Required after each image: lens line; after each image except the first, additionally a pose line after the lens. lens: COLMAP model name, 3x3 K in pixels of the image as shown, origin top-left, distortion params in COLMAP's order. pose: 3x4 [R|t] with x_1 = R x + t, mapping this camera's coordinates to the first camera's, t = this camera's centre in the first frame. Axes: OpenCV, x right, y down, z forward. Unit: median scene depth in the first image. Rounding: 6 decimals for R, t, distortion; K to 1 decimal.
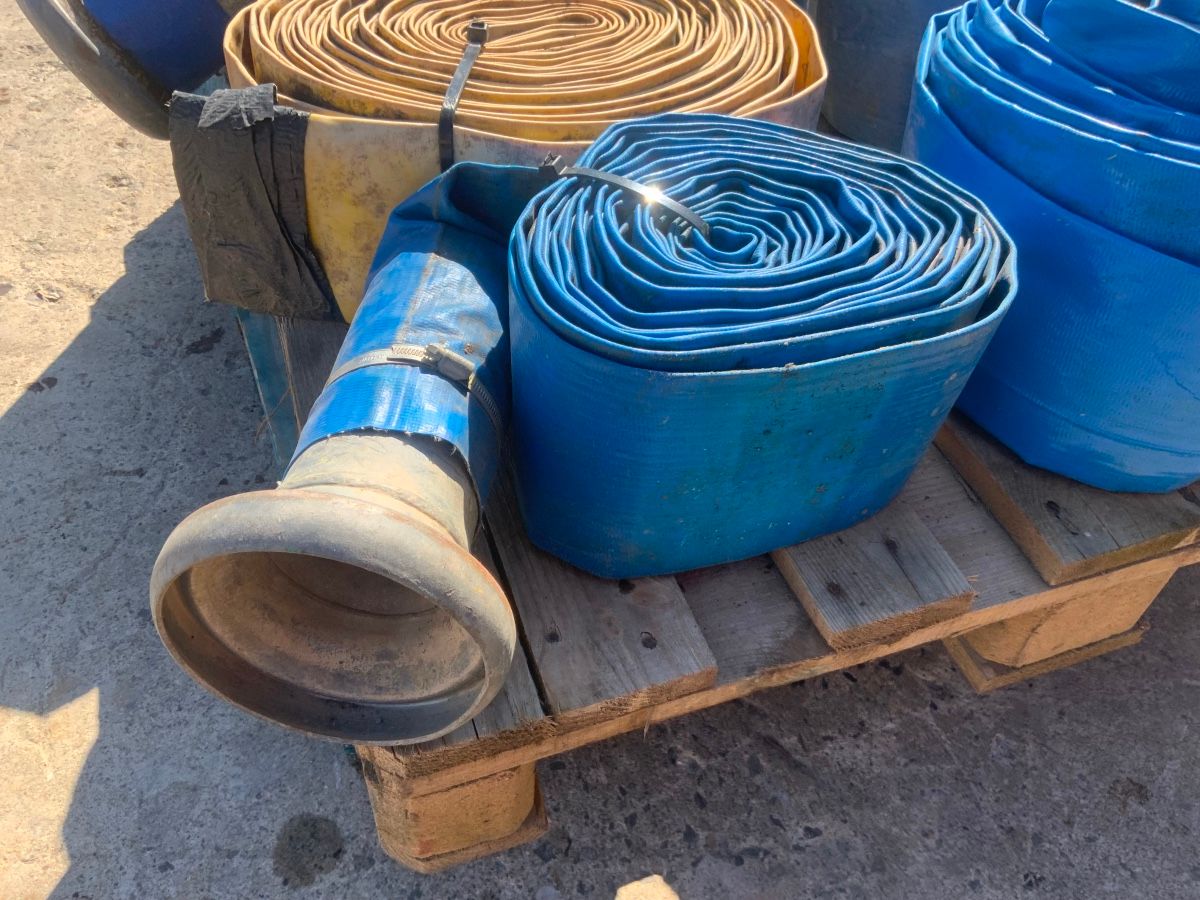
lens RADIAL K [[998.6, 0, 590.0], [0, 998.6, 456.4], [0, 0, 1]] dist [0.022874, -0.050475]
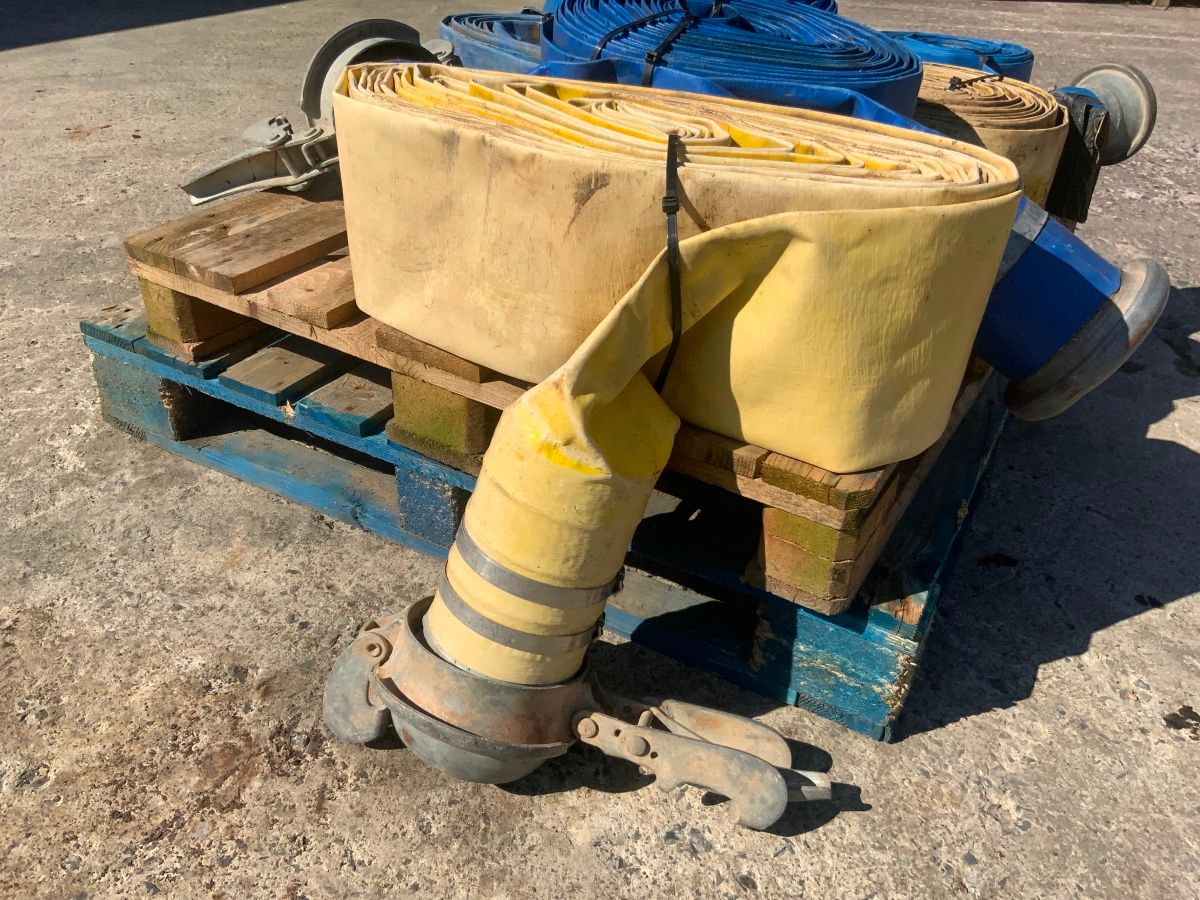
lens RADIAL K [[1016.7, 0, 608.5], [0, 1016.7, 451.5], [0, 0, 1]] dist [-0.005254, -0.000324]
pose [[-0.642148, -0.473702, 0.602704, -0.989436], [0.512562, 0.319308, 0.797071, -1.716447], [-0.570022, 0.820761, 0.037759, 1.510227]]
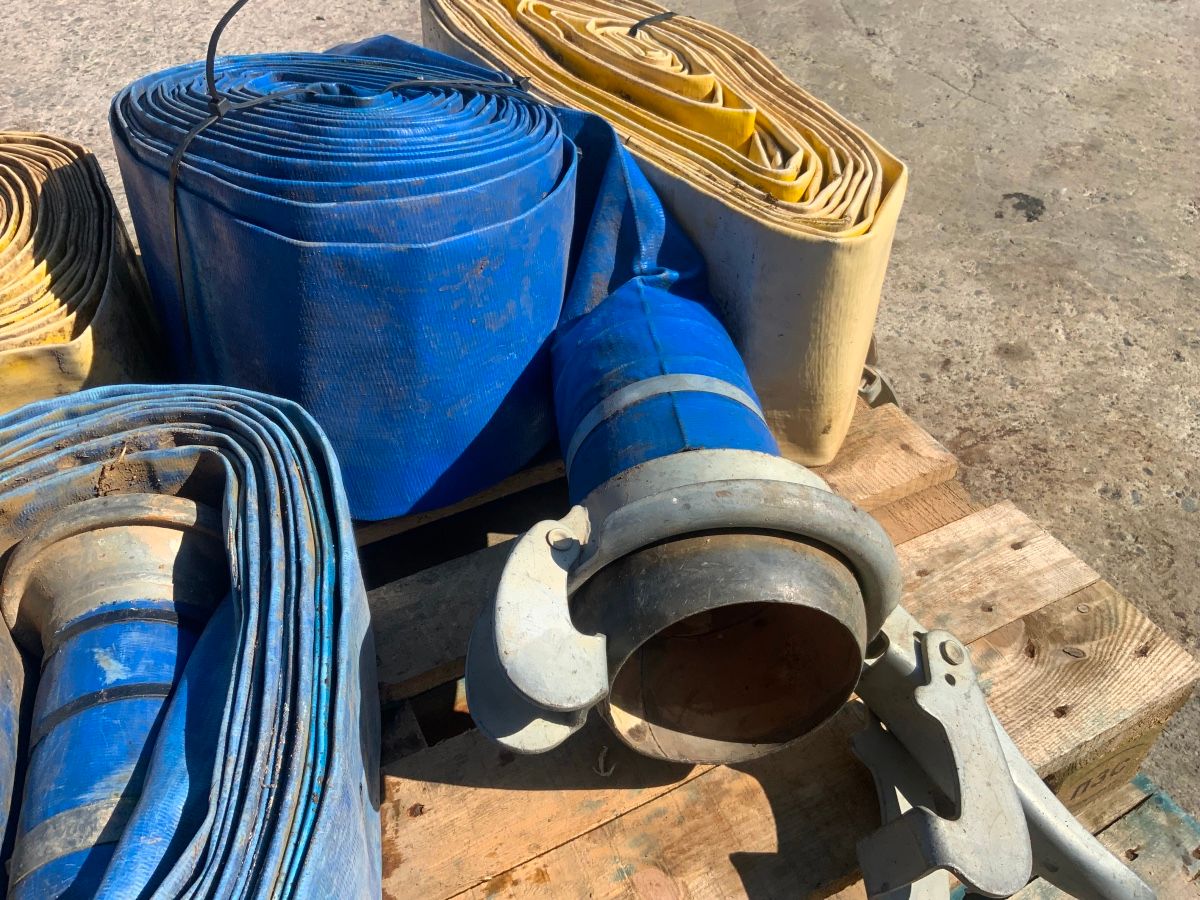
lens RADIAL K [[994.3, 0, 589.5], [0, 994.3, 450.5], [0, 0, 1]] dist [0.081607, -0.147274]
pose [[0.143200, 0.617545, -0.773390, 0.954117], [-0.719643, 0.601427, 0.346986, -1.029398], [0.679417, 0.506876, 0.530537, 0.835942]]
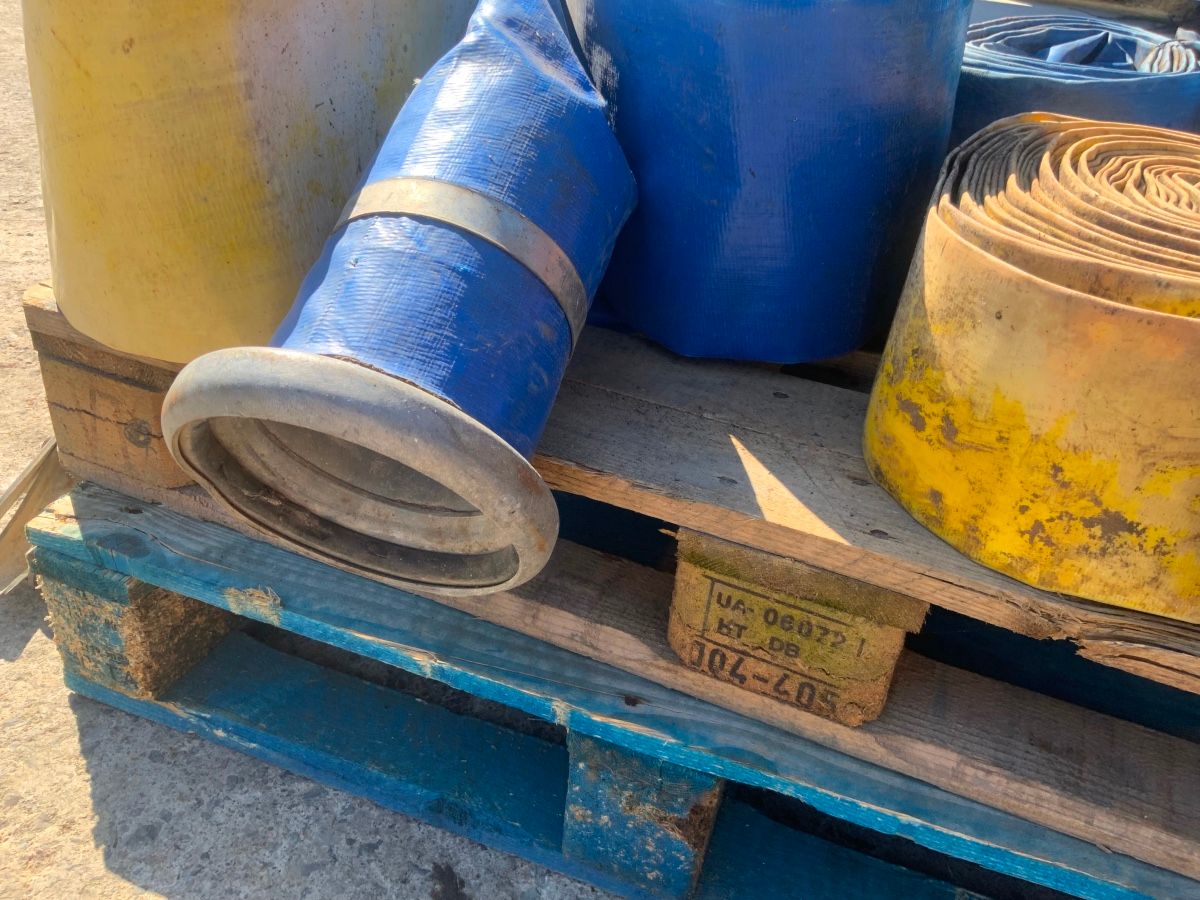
lens RADIAL K [[1094.1, 0, 600.0], [0, 1094.1, 450.0], [0, 0, 1]] dist [0.030240, -0.013339]
pose [[0.686196, -0.393658, 0.611693, -0.840979], [0.507660, 0.861425, -0.015119, -0.391001], [-0.520976, 0.320907, 0.790951, 0.494920]]
